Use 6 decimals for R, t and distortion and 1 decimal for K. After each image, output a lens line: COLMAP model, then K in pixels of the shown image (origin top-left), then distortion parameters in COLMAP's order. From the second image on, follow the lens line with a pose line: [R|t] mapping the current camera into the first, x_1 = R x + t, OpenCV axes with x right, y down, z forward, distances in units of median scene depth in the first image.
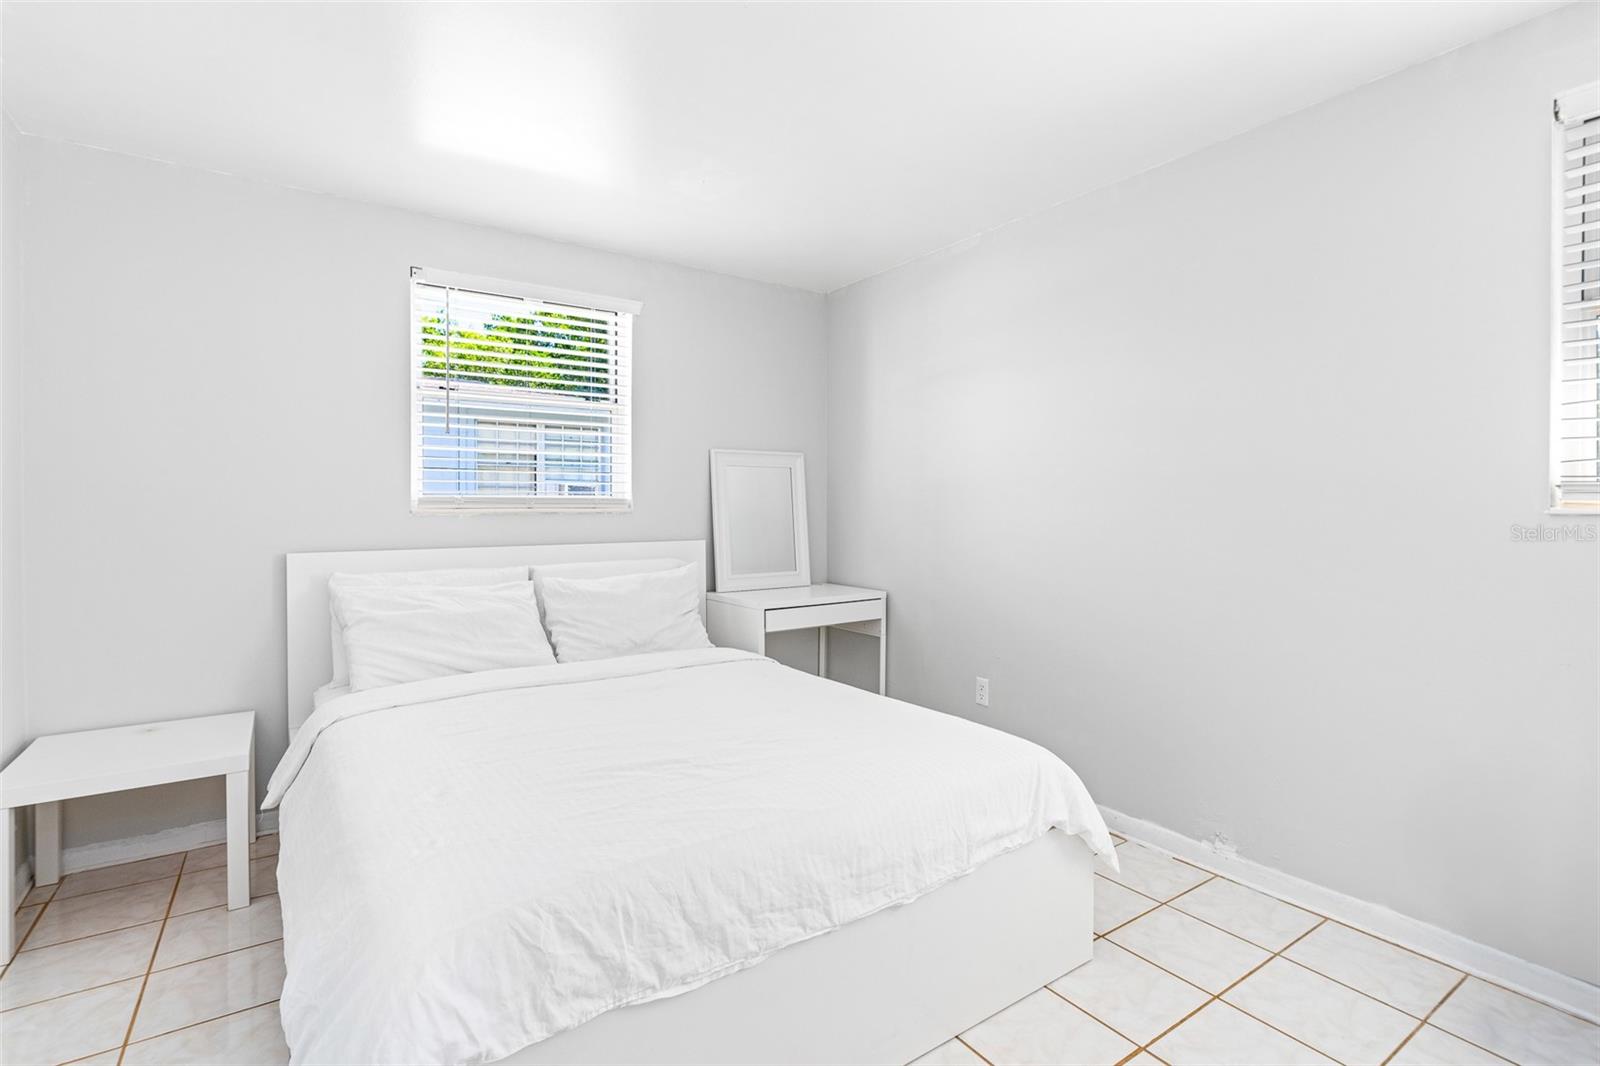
lens RADIAL K [[769.1, 0, 760.8], [0, 769.1, 510.5], [0, 0, 1]] dist [-0.012657, 0.000403]
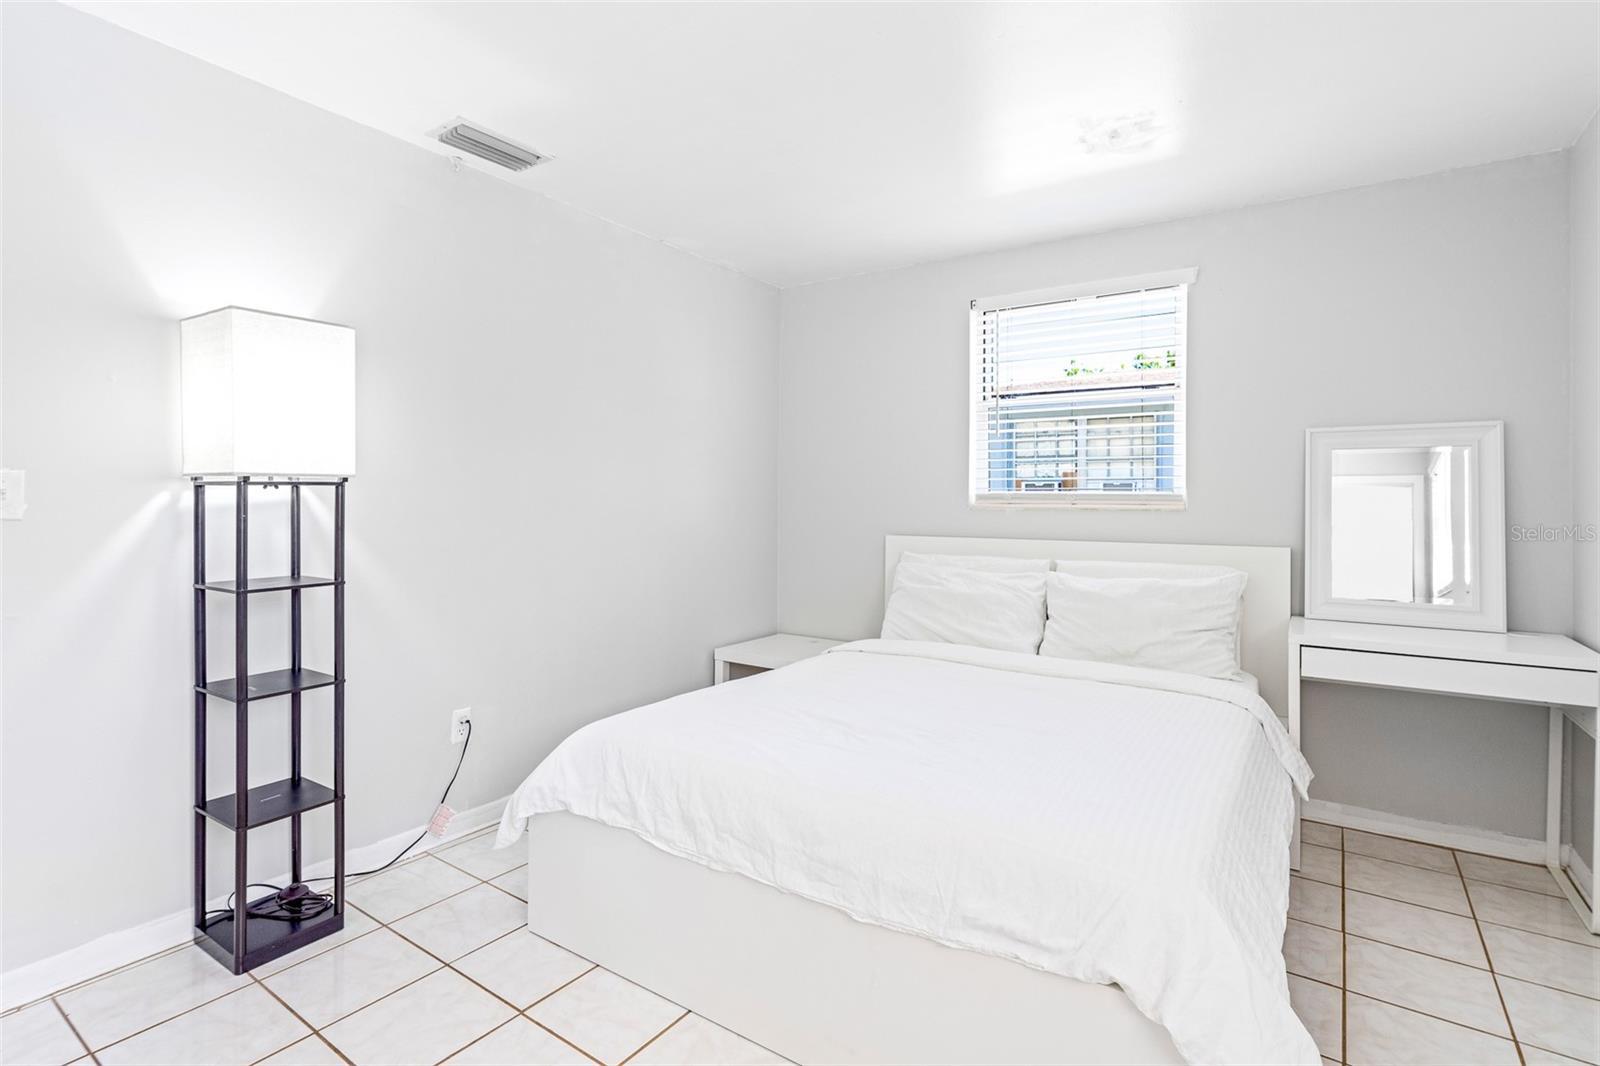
lens RADIAL K [[769.1, 0, 782.2], [0, 769.1, 494.8], [0, 0, 1]] dist [-0.012657, 0.000403]
pose [[0.359335, -0.004230, -0.933199, 0.588783], [-0.012219, 0.999883, -0.009237, -0.001648], [0.933129, 0.014722, 0.359241, 0.318646]]
